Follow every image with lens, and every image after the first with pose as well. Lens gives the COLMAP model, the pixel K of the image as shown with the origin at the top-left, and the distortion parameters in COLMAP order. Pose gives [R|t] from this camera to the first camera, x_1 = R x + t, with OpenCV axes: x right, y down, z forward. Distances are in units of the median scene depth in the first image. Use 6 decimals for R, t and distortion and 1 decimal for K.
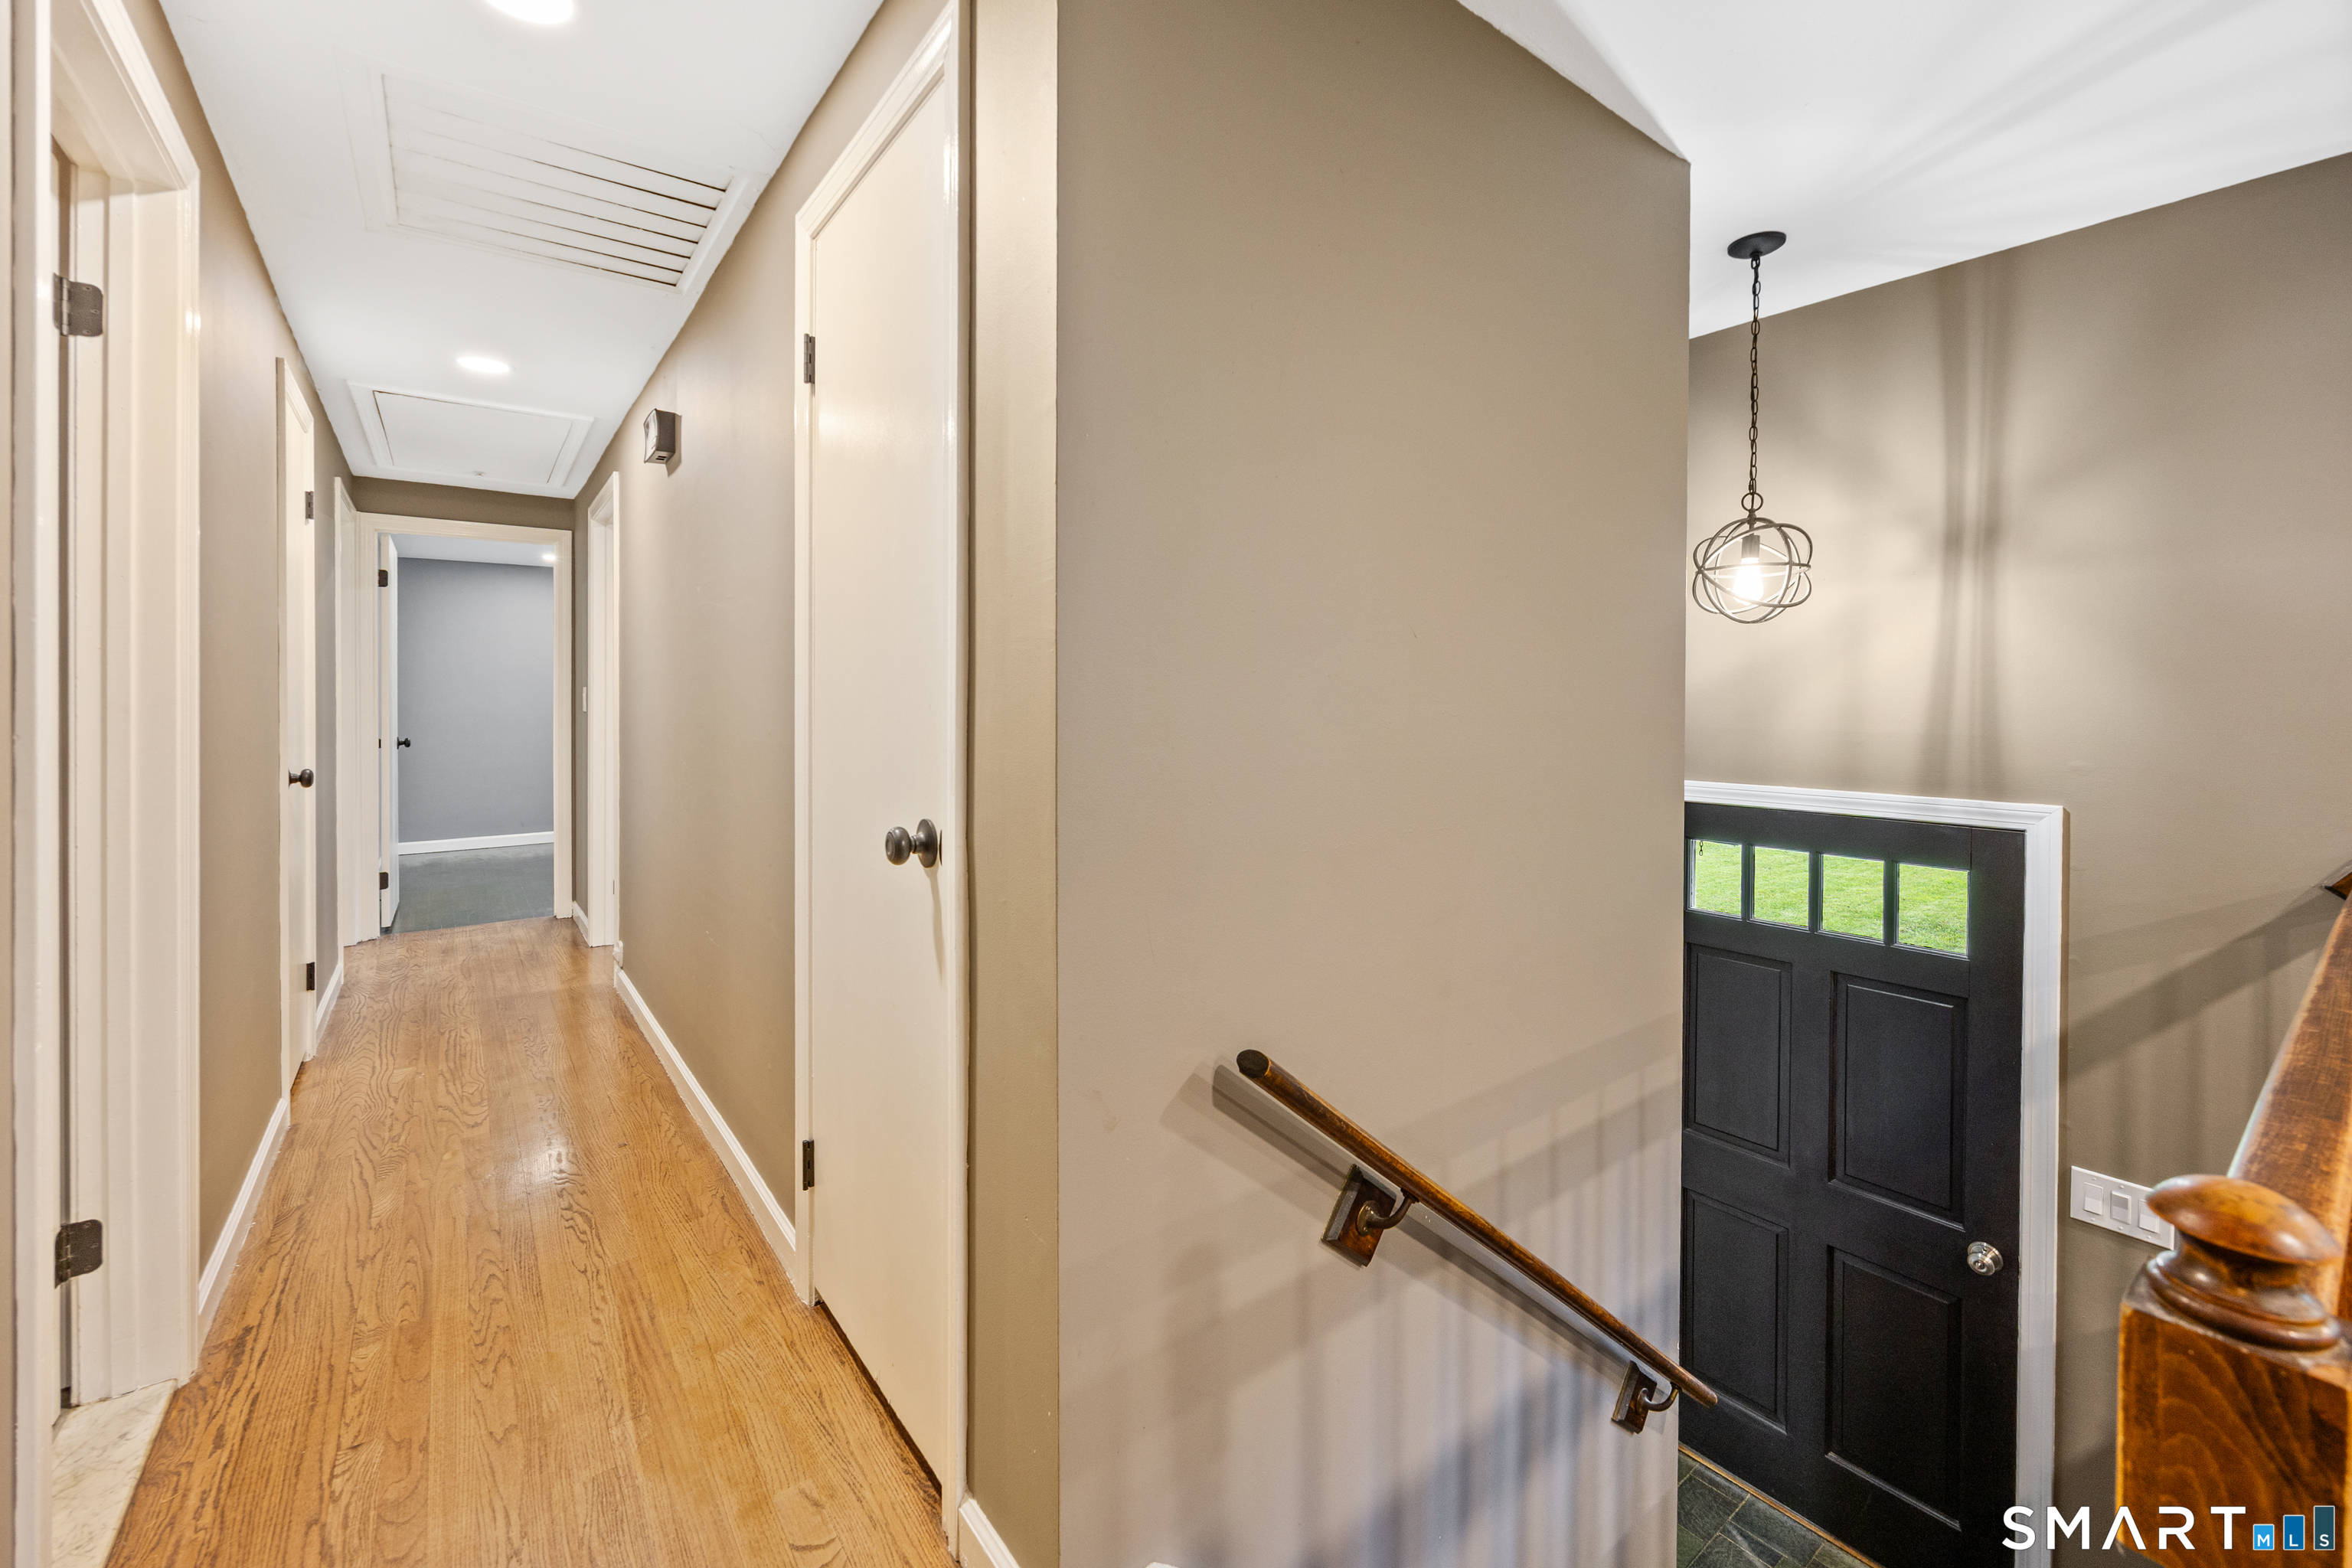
lens RADIAL K [[962.7, 0, 1165.6], [0, 962.7, 695.5], [0, 0, 1]] dist [-0.001011, -0.000182]
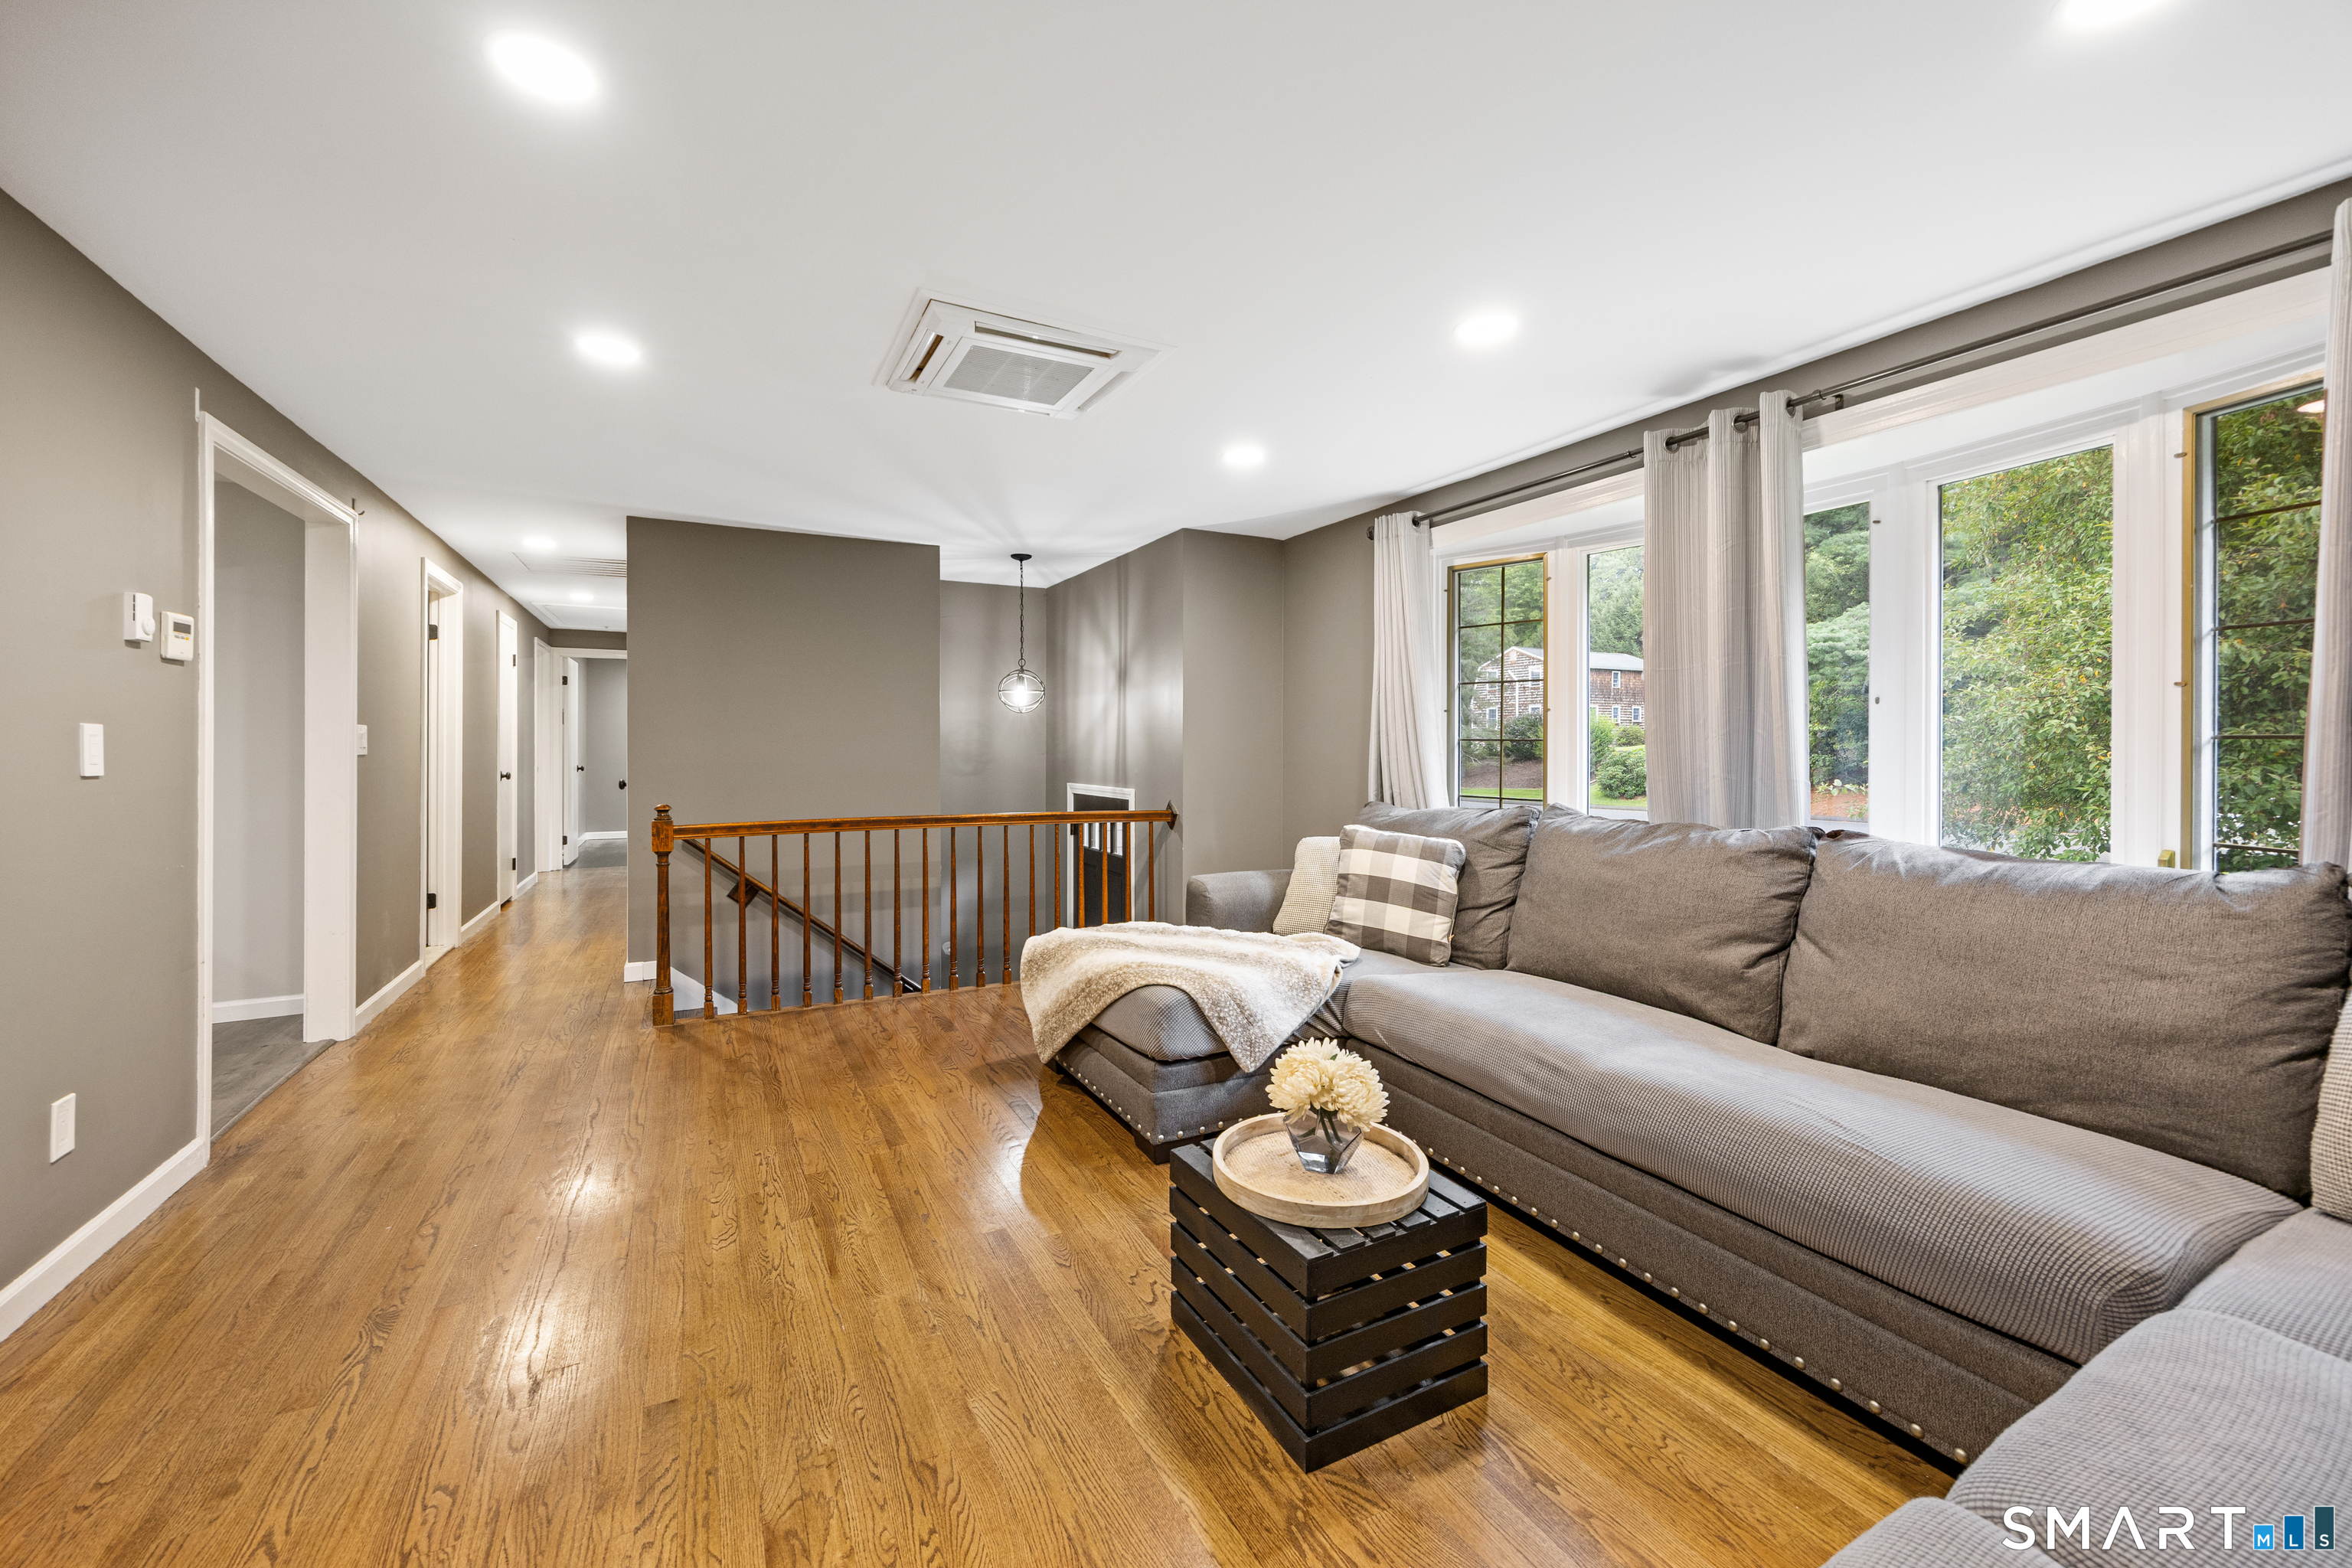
lens RADIAL K [[949.2, 0, 1168.9], [0, 949.2, 732.1], [0, 0, 1]] dist [0.000161, -0.000035]
pose [[0.983979, -0.002589, -0.178266, 1.395359], [0.001309, 0.999973, -0.007293, -0.007045], [0.178280, 0.006943, 0.983955, -1.261388]]
